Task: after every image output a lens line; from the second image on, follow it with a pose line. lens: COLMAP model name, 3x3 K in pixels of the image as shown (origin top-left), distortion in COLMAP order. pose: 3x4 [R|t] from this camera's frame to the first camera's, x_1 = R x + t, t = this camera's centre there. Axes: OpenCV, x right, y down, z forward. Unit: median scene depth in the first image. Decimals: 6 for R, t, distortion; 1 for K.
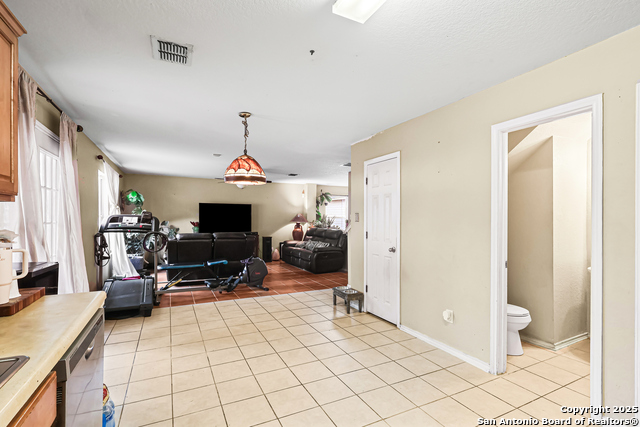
lens RADIAL K [[303.0, 0, 316.7], [0, 303.0, 216.3], [0, 0, 1]] dist [-0.001549, -0.000257]
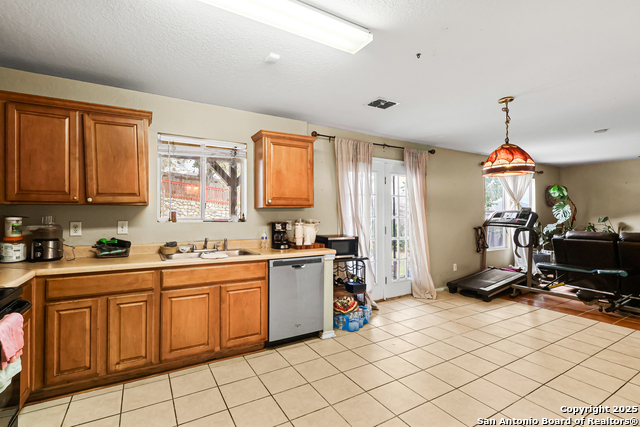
lens RADIAL K [[299.0, 0, 320.0], [0, 299.0, 213.5], [0, 0, 1]] dist [0.001700, 0.000074]
pose [[0.079819, -0.004849, -0.996798, 0.510481], [0.009957, 0.999942, -0.004067, 0.003432], [0.996760, -0.009600, 0.079863, 0.304219]]
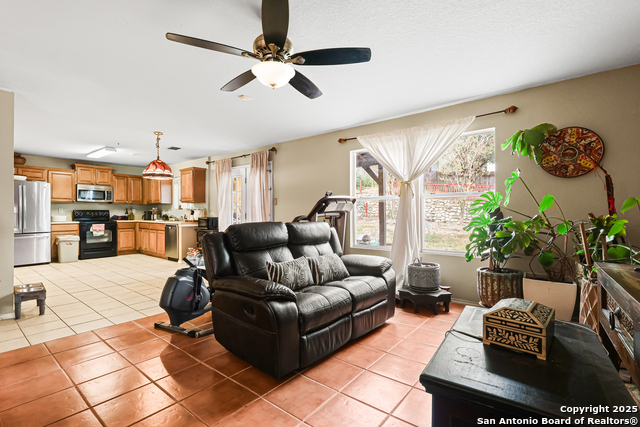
lens RADIAL K [[299.0, 0, 320.0], [0, 299.0, 213.5], [0, 0, 1]] dist [0.001700, 0.000074]
pose [[-0.903791, -0.006207, -0.427929, -0.273987], [-0.001269, 0.999929, -0.011825, 0.068399], [0.427972, -0.010144, -0.903735, 2.239884]]
